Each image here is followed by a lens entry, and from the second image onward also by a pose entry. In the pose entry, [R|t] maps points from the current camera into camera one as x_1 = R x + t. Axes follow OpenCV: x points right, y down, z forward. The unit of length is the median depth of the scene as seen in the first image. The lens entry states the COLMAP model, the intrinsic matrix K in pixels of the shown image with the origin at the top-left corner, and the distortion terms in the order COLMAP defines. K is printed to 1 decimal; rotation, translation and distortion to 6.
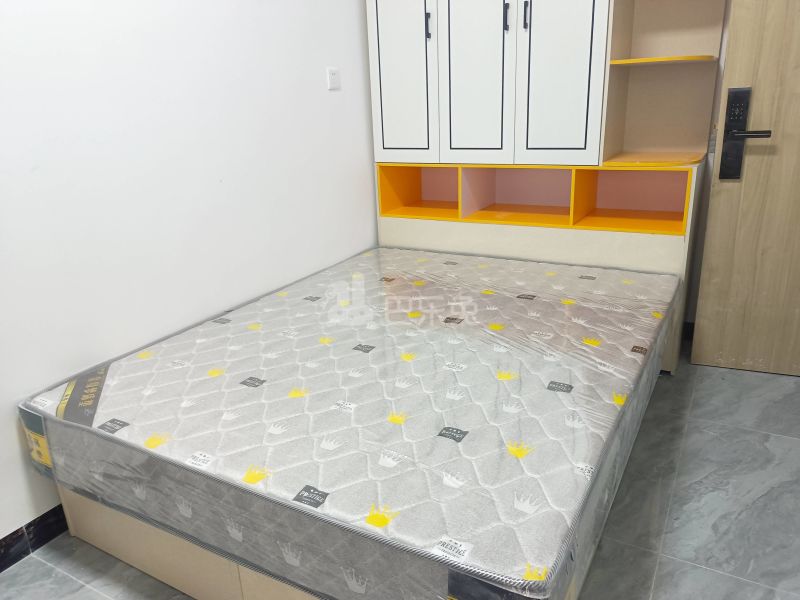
lens RADIAL K [[598.6, 0, 400.0], [0, 598.6, 300.0], [0, 0, 1]] dist [0.030777, -0.037389]
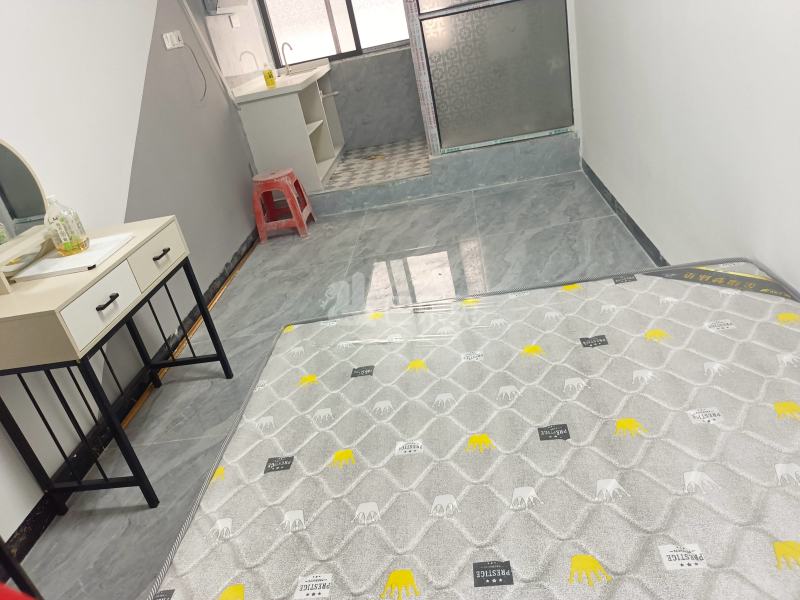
lens RADIAL K [[598.6, 0, 400.0], [0, 598.6, 300.0], [0, 0, 1]] dist [0.030777, -0.037389]
pose [[-0.871001, 0.394331, -0.293018, 0.186351], [0.087317, 0.711198, 0.697548, -0.415105], [0.483459, 0.581980, -0.653886, 1.024175]]
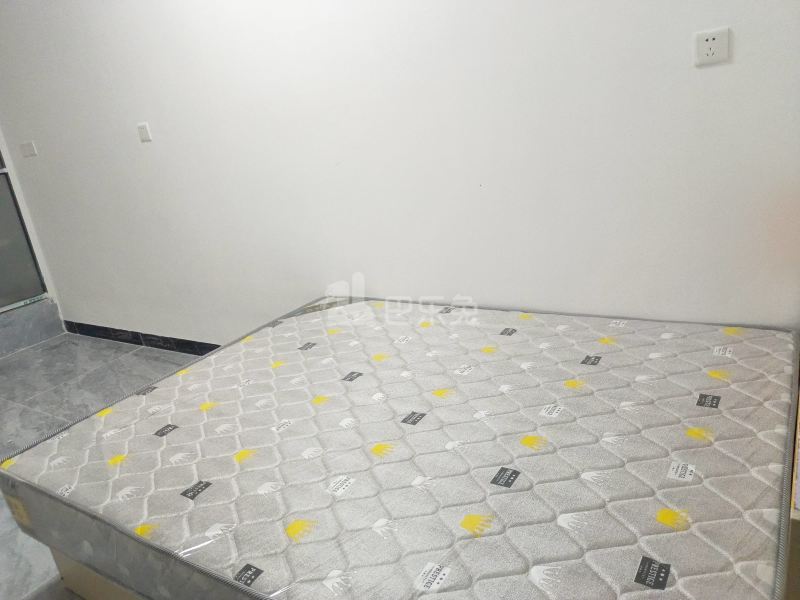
lens RADIAL K [[598.6, 0, 400.0], [0, 598.6, 300.0], [0, 0, 1]] dist [0.030777, -0.037389]
pose [[-0.053187, 0.364689, -0.929609, 0.675216], [-0.181985, 0.911797, 0.368114, -0.346736], [0.981862, 0.188754, 0.017873, 0.834906]]
